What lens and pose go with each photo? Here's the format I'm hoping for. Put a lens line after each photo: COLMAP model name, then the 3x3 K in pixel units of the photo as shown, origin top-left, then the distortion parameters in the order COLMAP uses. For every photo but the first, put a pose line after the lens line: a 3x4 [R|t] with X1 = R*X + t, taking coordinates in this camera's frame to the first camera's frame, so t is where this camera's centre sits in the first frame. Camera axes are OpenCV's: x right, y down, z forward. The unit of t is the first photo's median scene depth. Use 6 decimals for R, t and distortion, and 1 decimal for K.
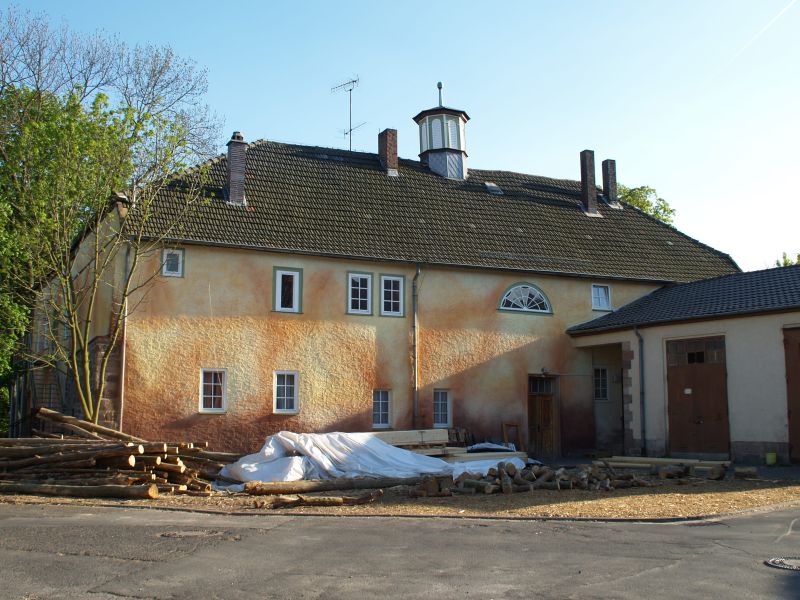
lens RADIAL K [[839.1, 0, 399.8], [0, 839.1, 299.6], [0, 0, 1]] dist [-0.099480, 0.000000]
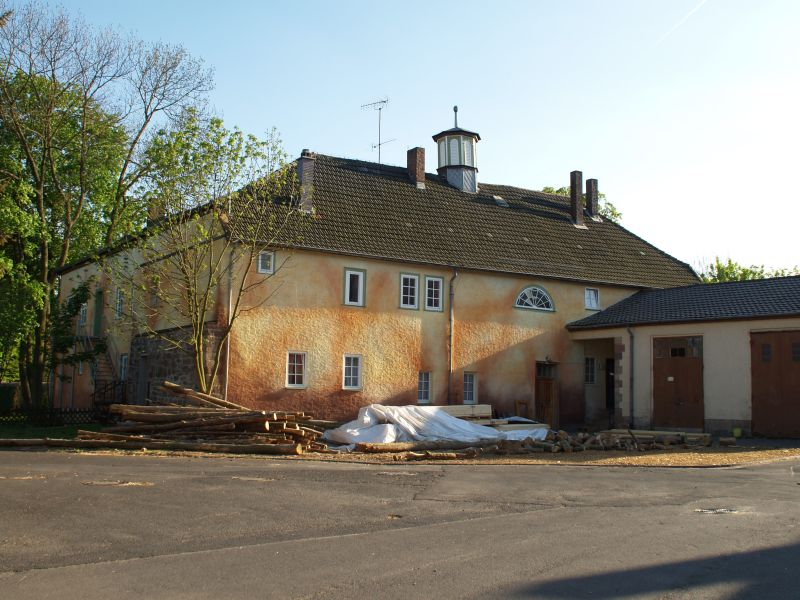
lens RADIAL K [[839.1, 0, 399.7], [0, 839.1, 299.2], [0, 0, 1]] dist [-0.099480, 0.000000]
pose [[0.993951, 0.032606, 0.104871, -0.189660], [-0.035242, 0.999105, 0.023380, -0.024037], [-0.104015, -0.026935, 0.994211, -0.198508]]
